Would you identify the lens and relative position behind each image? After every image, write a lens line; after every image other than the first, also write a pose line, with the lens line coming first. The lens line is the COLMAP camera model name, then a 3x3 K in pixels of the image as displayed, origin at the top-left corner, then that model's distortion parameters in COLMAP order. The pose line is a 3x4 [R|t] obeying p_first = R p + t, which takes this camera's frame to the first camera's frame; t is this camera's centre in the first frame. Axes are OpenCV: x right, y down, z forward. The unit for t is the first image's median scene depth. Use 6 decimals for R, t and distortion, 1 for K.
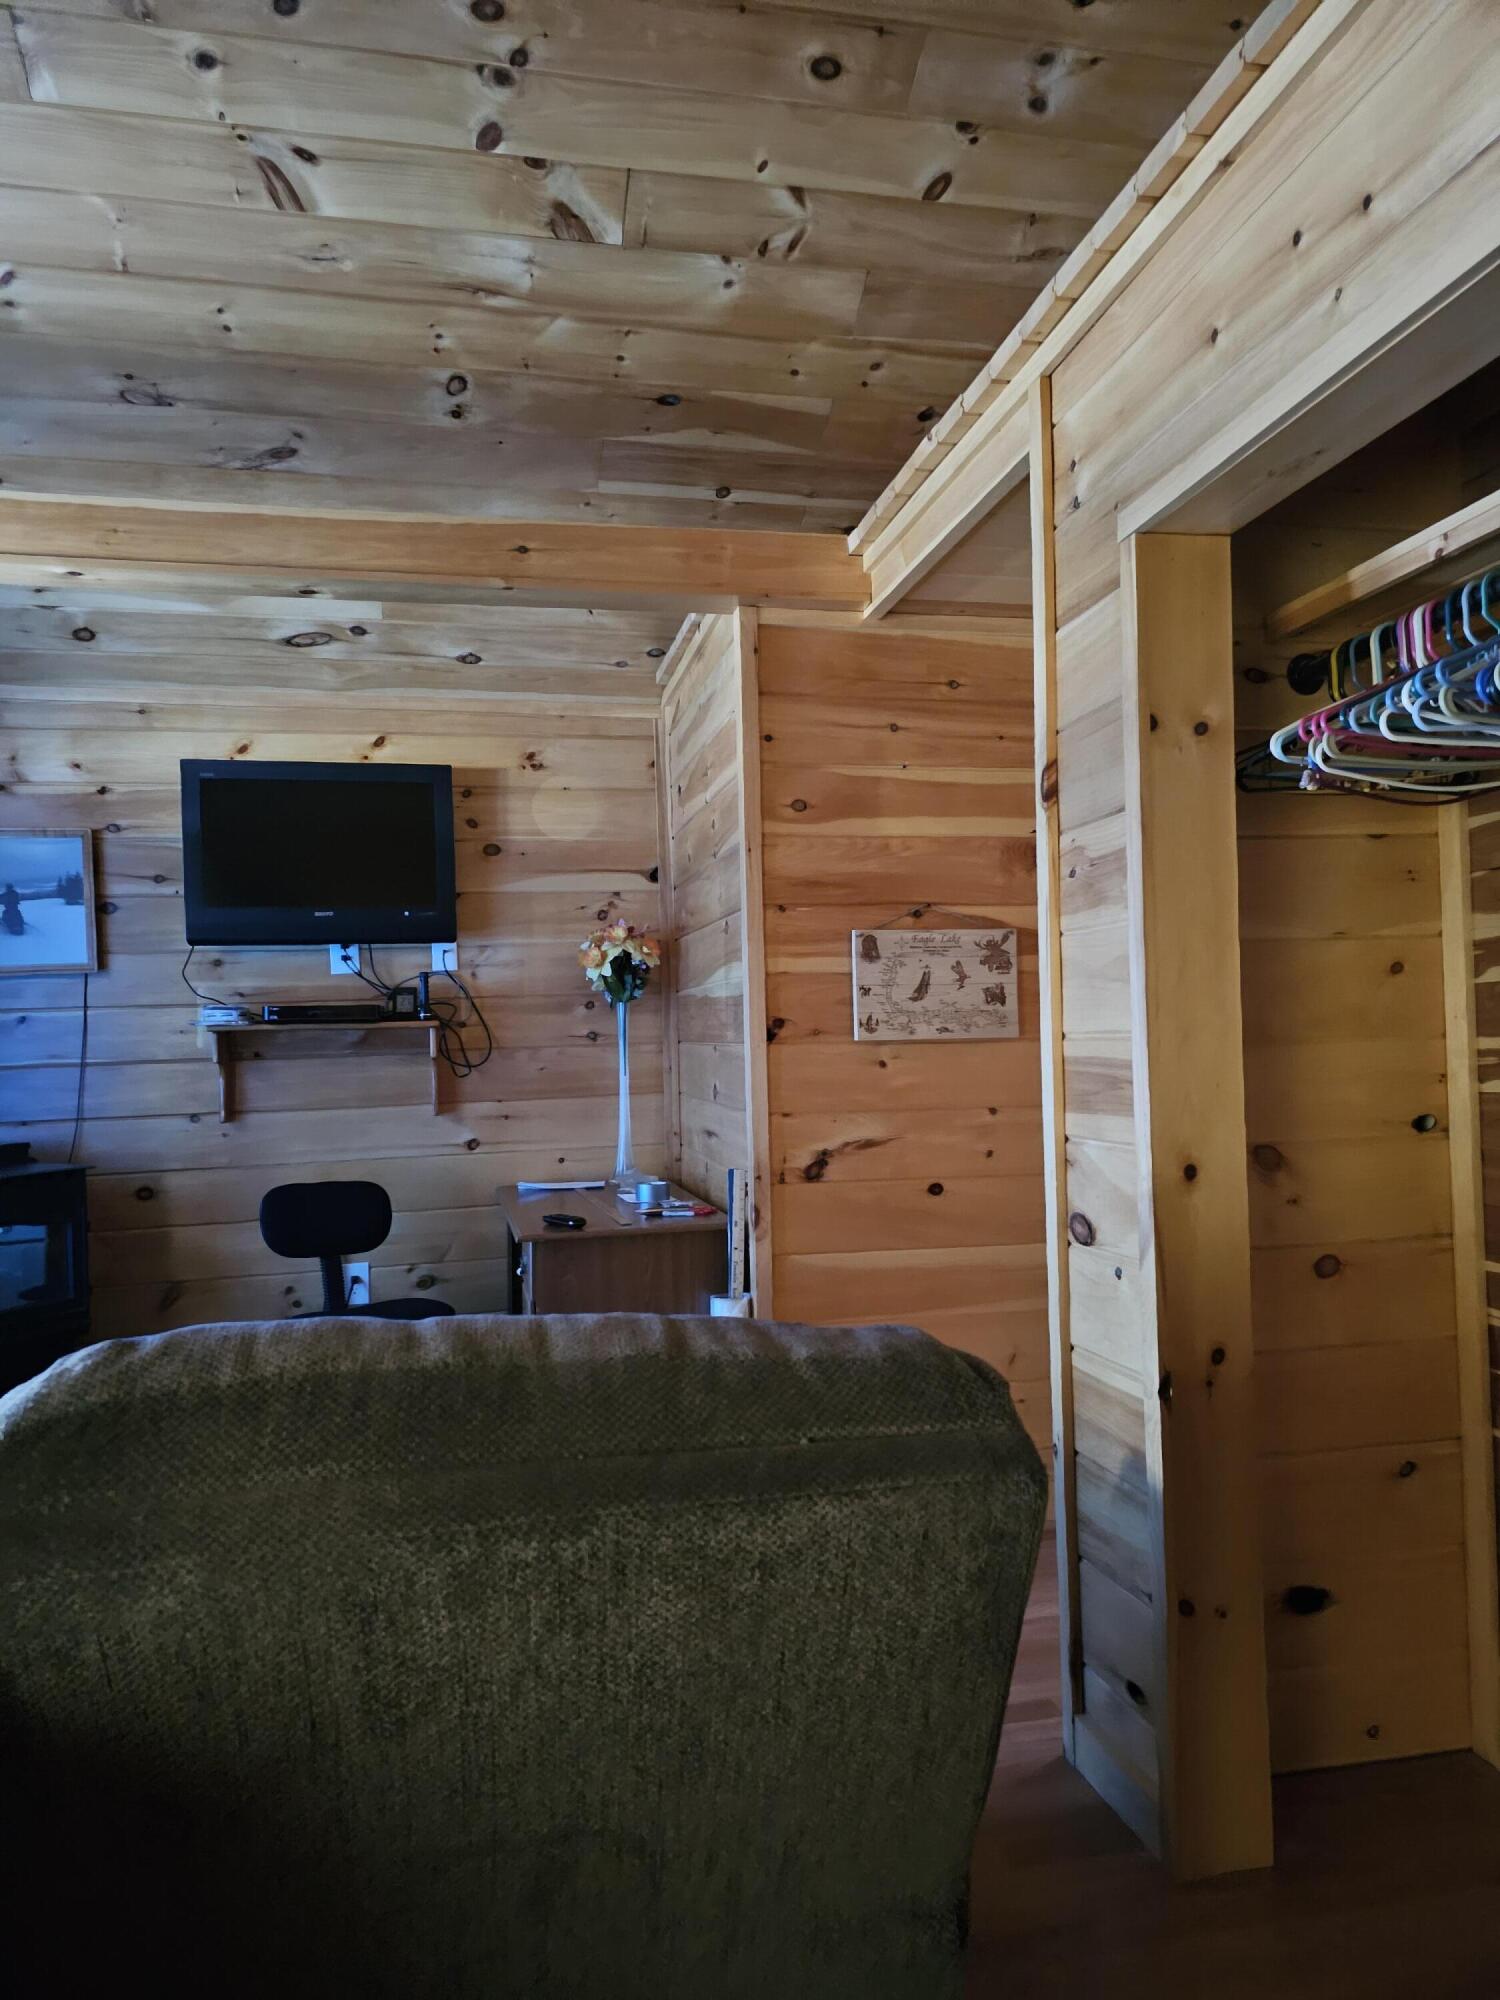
lens RADIAL K [[1316.1, 0, 736.9], [0, 1316.1, 1023.1], [0, 0, 1]] dist [0.103847, -0.144196]
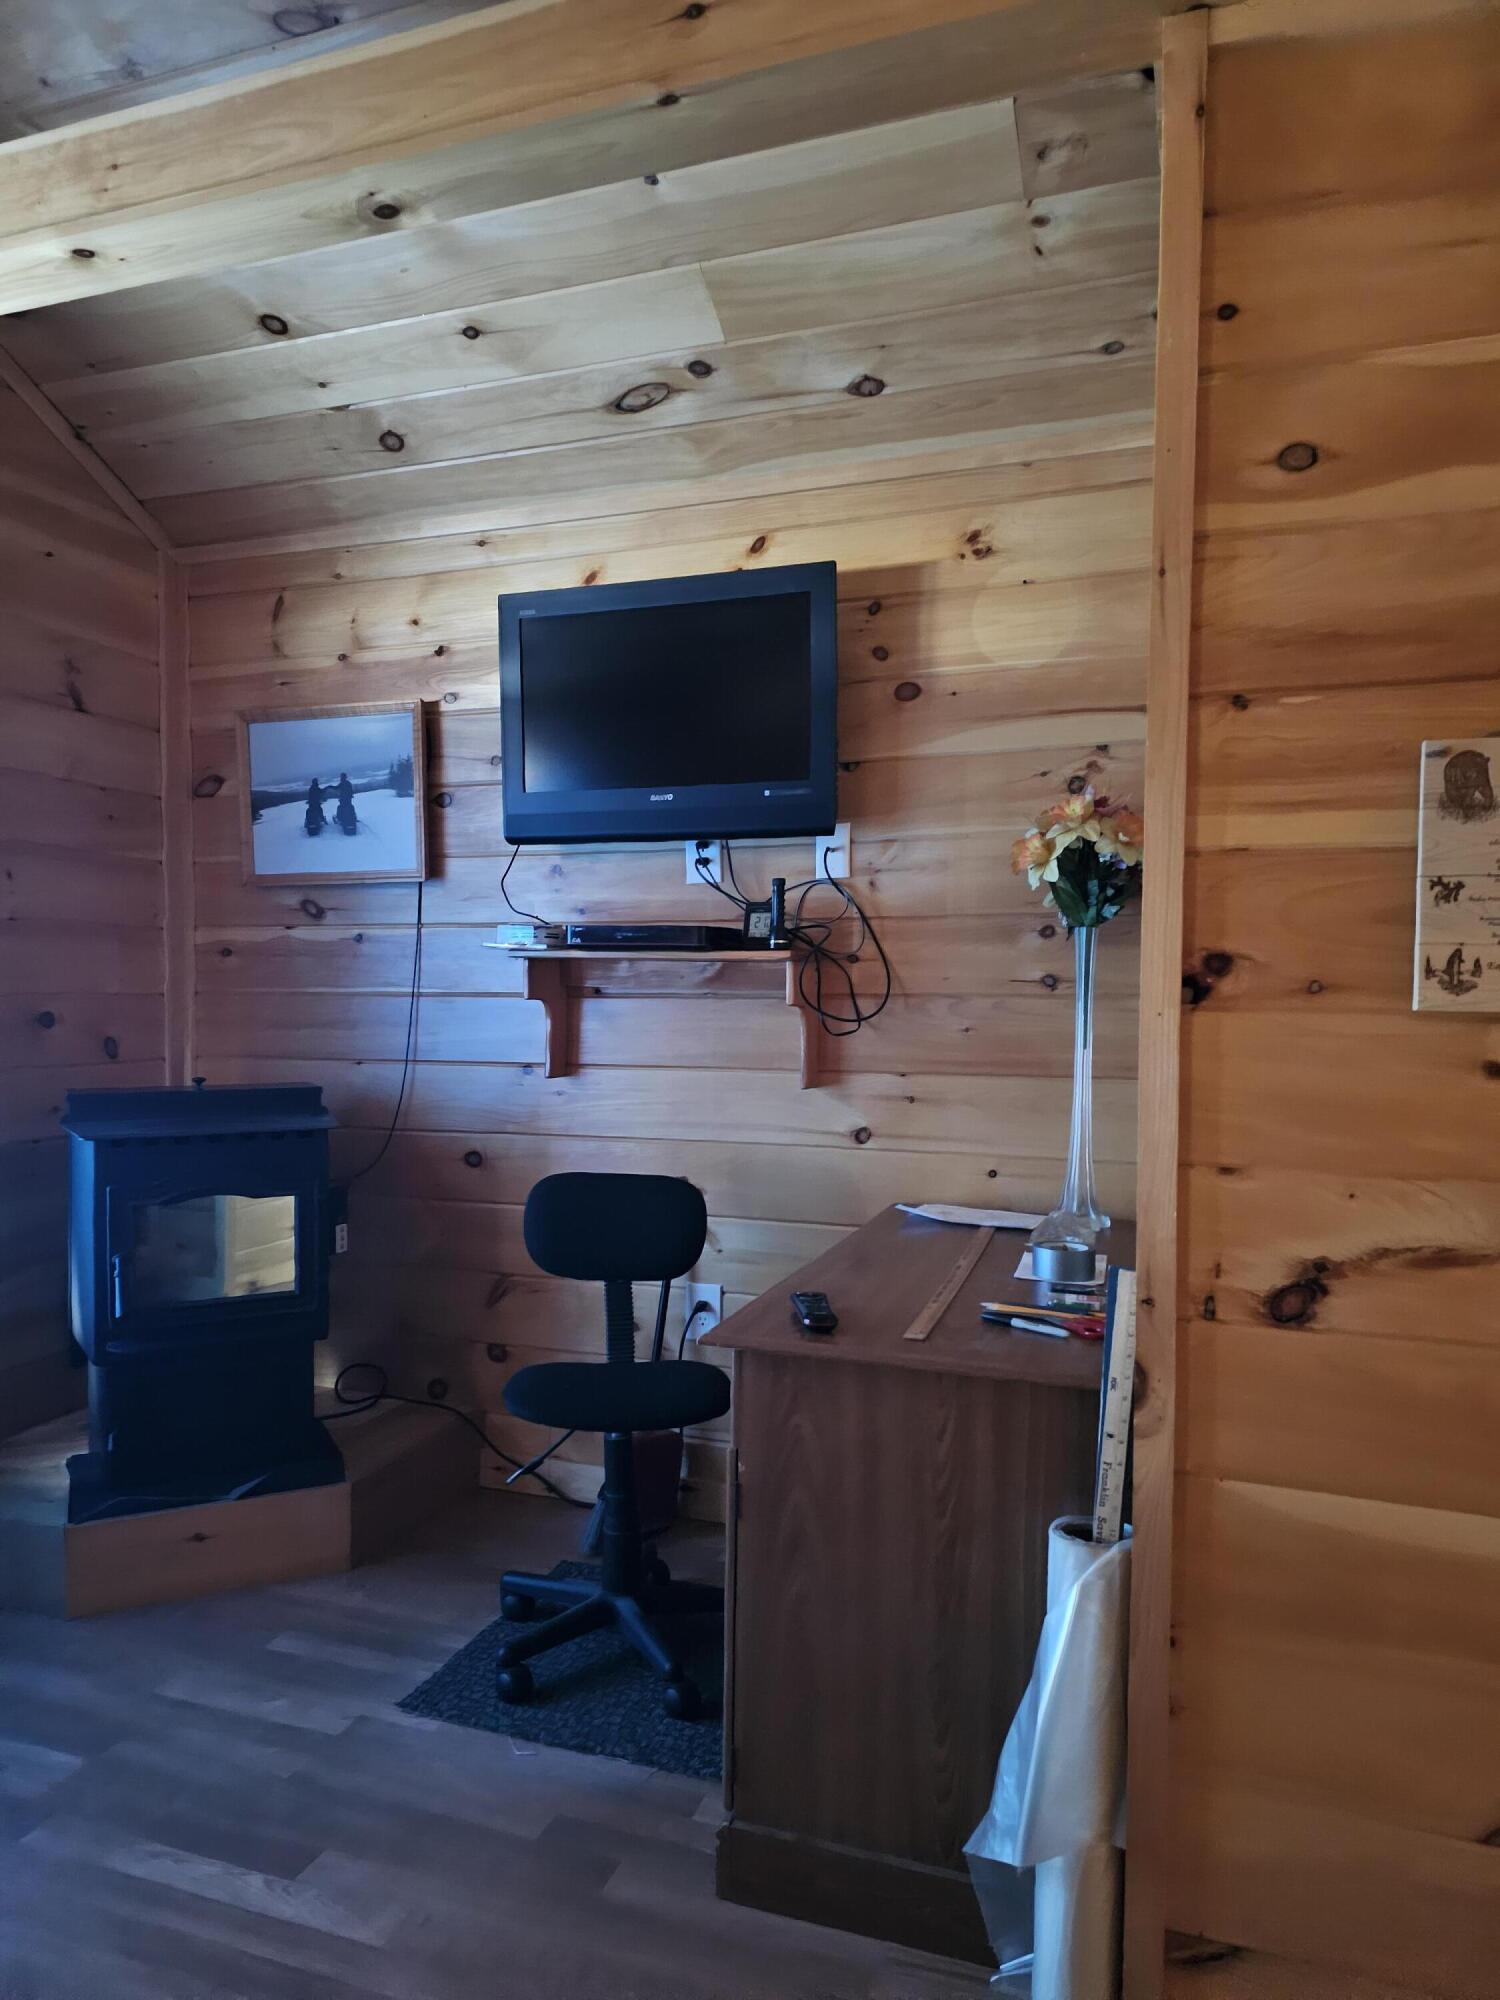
lens RADIAL K [[1316.1, 0, 736.9], [0, 1316.1, 1023.1], [0, 0, 1]] dist [0.103847, -0.144196]
pose [[0.847451, 0.049861, -0.528527, 0.102871], [-0.025682, 0.998264, 0.052996, 0.000383], [0.530252, -0.031338, 0.847261, 0.410988]]
